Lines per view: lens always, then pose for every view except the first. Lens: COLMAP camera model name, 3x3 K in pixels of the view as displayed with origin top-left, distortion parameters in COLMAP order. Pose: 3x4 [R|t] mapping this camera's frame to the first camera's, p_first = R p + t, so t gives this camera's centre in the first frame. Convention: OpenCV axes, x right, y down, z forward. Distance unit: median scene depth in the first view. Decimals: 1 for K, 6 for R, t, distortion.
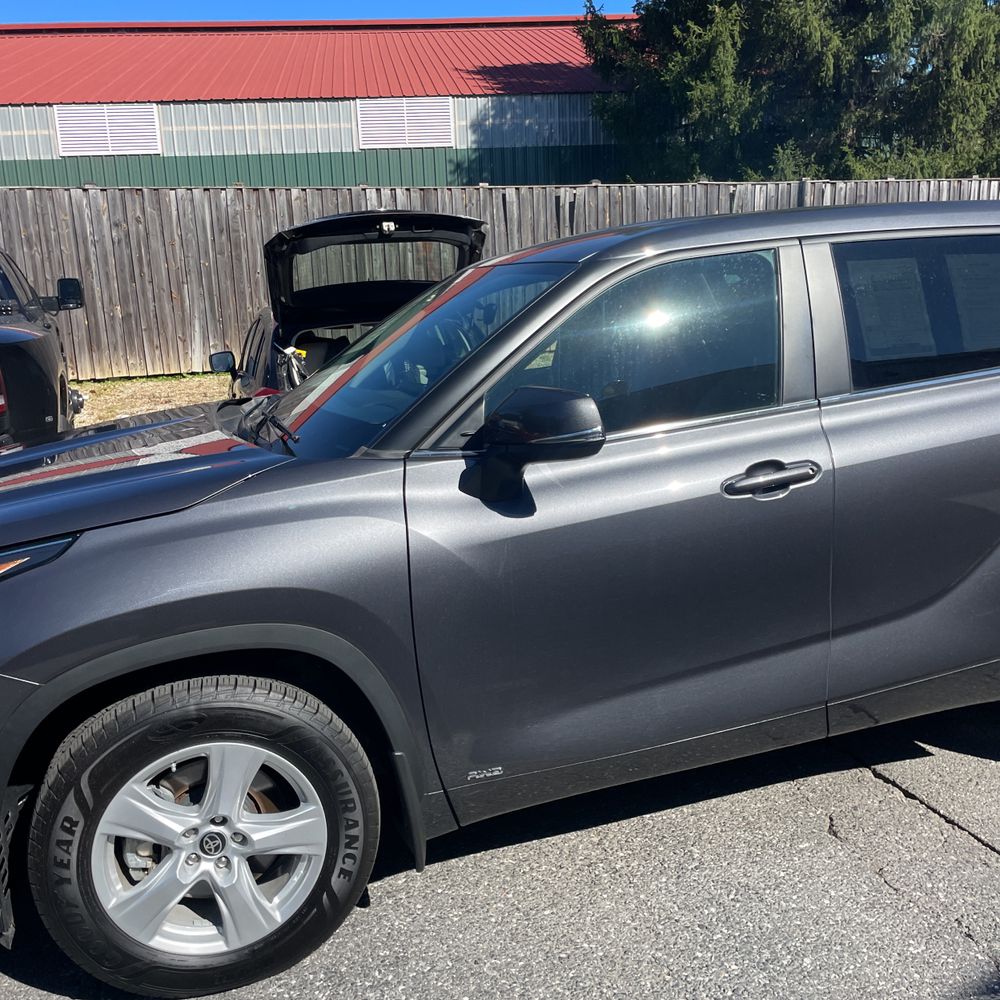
lens RADIAL K [[1007.7, 0, 485.9], [0, 1007.7, 499.7], [0, 0, 1]] dist [0.066346, -0.089946]
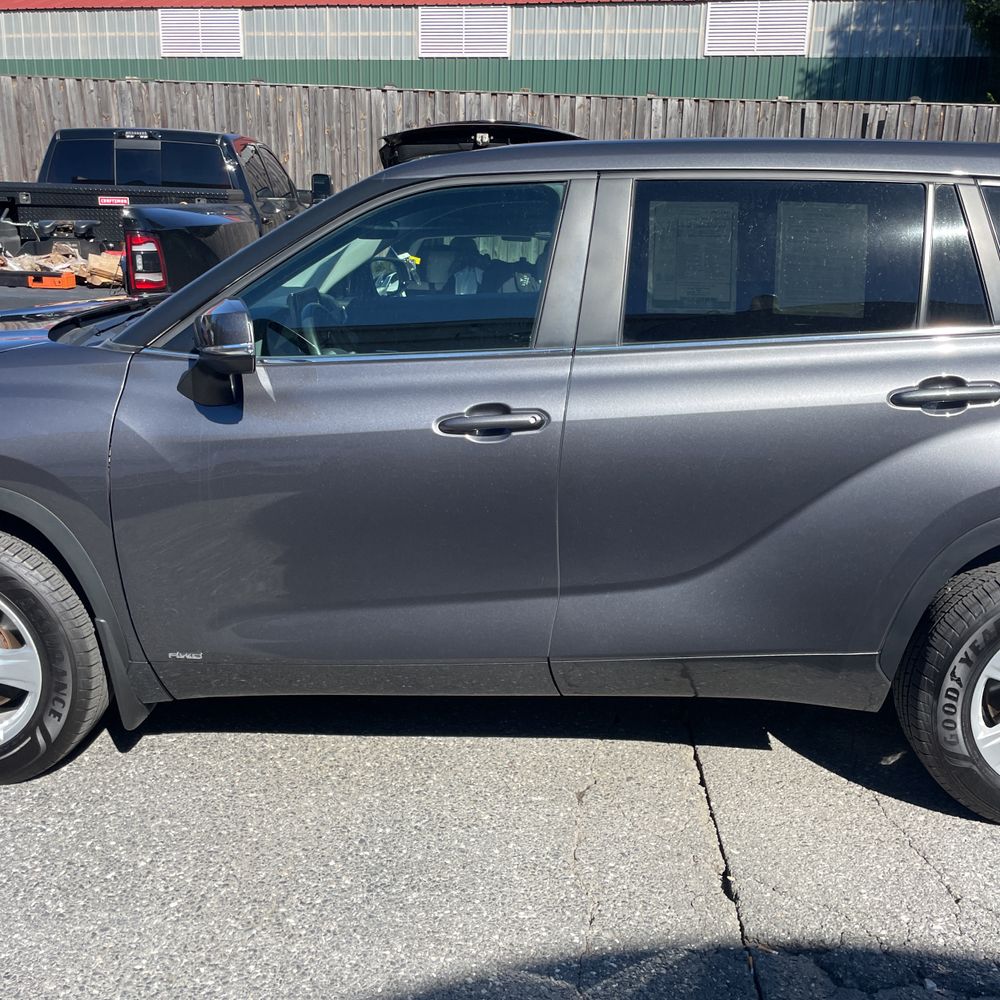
lens RADIAL K [[1002.0, 0, 510.2], [0, 1002.0, 496.2], [0, 0, 1]] dist [0.066620, -0.087822]
pose [[0.941319, 0.156251, -0.299171, 0.112621], [-0.132107, 0.986236, 0.099427, -0.009181], [0.310589, -0.054070, 0.949005, 0.016623]]
